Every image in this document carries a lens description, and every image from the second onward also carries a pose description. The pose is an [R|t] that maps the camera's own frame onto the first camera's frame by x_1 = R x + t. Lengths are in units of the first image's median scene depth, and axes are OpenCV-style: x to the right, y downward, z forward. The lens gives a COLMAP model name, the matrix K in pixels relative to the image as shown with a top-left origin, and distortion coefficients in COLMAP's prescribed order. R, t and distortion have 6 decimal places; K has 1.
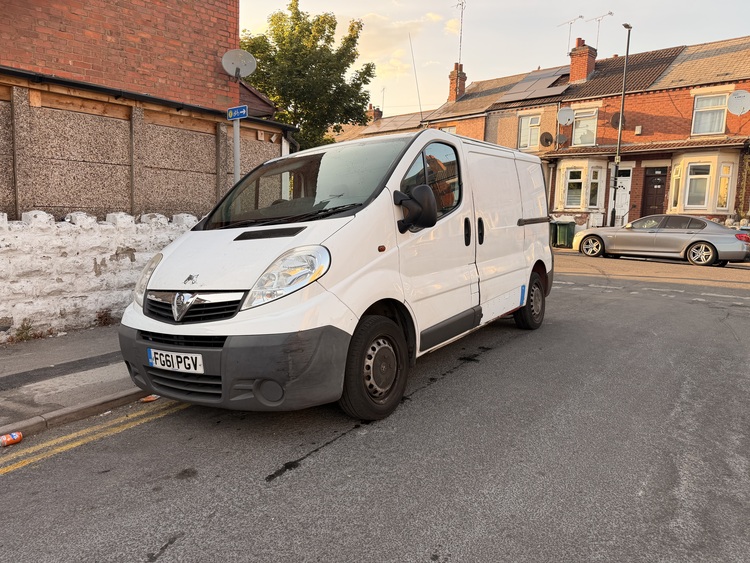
lens RADIAL K [[531.0, 0, 375.0], [0, 531.0, 281.5], [0, 0, 1]] dist [-0.014122, -0.003506]
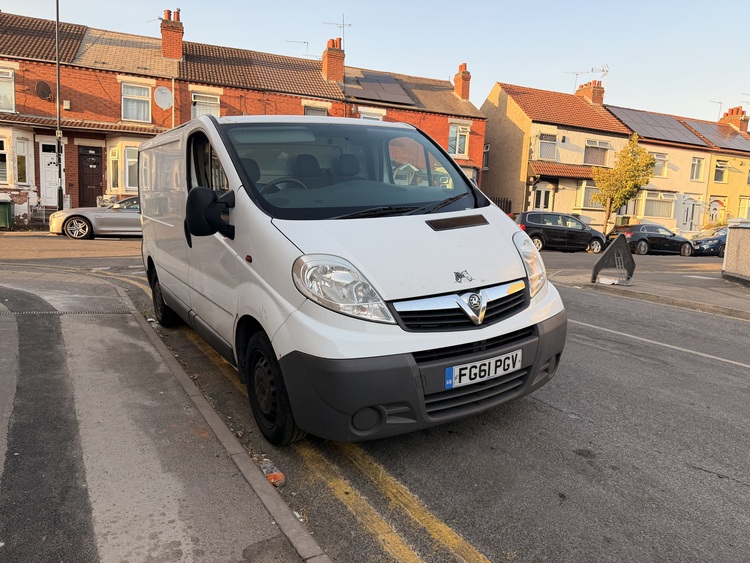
lens RADIAL K [[523.3, 0, 375.0], [0, 523.3, 281.5], [0, 0, 1]] dist [0.002707, -0.004894]
pose [[0.411735, -0.118388, 0.903581, -0.178139], [0.081039, 0.992354, 0.093092, -0.013125], [-0.907693, 0.034896, 0.418181, 0.116292]]
